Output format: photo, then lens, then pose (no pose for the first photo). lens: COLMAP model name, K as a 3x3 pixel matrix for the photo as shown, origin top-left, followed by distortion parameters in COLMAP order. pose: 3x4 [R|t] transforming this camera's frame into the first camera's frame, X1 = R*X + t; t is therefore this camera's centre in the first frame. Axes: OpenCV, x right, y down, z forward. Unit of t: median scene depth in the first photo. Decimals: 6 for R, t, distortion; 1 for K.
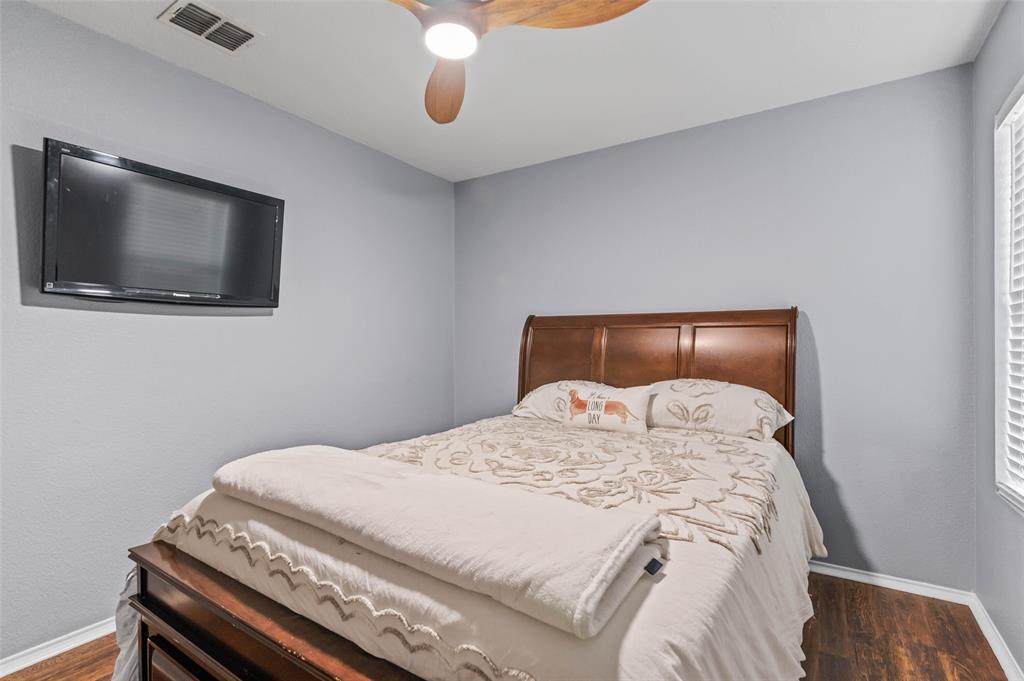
lens RADIAL K [[480.2, 0, 518.8], [0, 480.2, 342.6], [0, 0, 1]] dist [-0.001848, -0.000761]
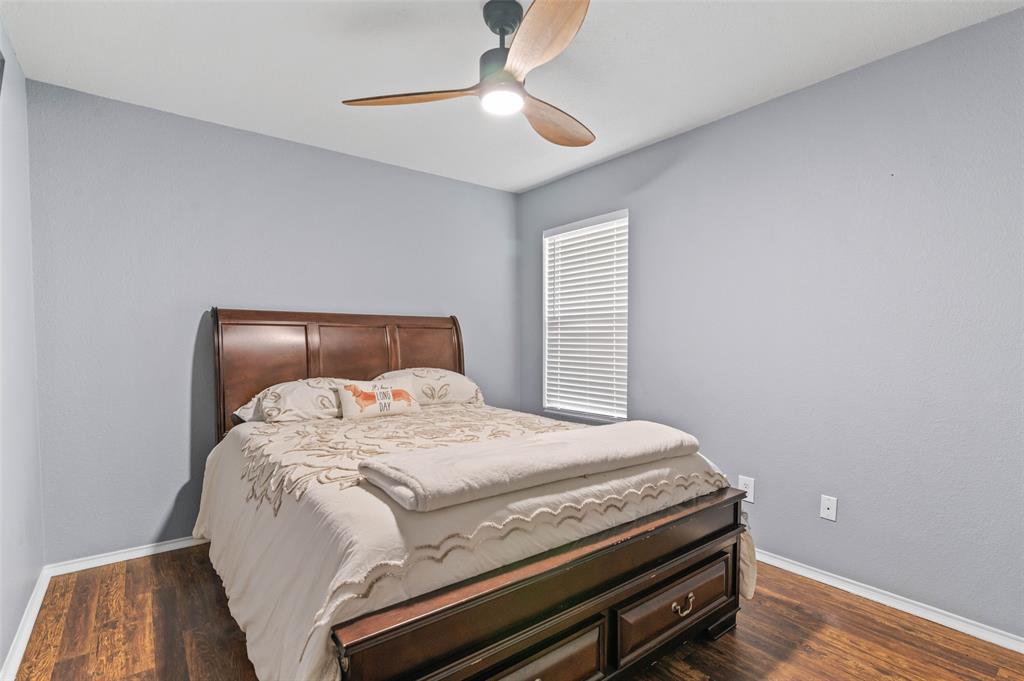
lens RADIAL K [[480.2, 0, 518.8], [0, 480.2, 342.6], [0, 0, 1]] dist [-0.001848, -0.000761]
pose [[0.323245, -0.005081, 0.946302, -1.061569], [-0.001440, 0.999982, 0.005861, -0.002382], [-0.946314, -0.003258, 0.323231, 0.422081]]
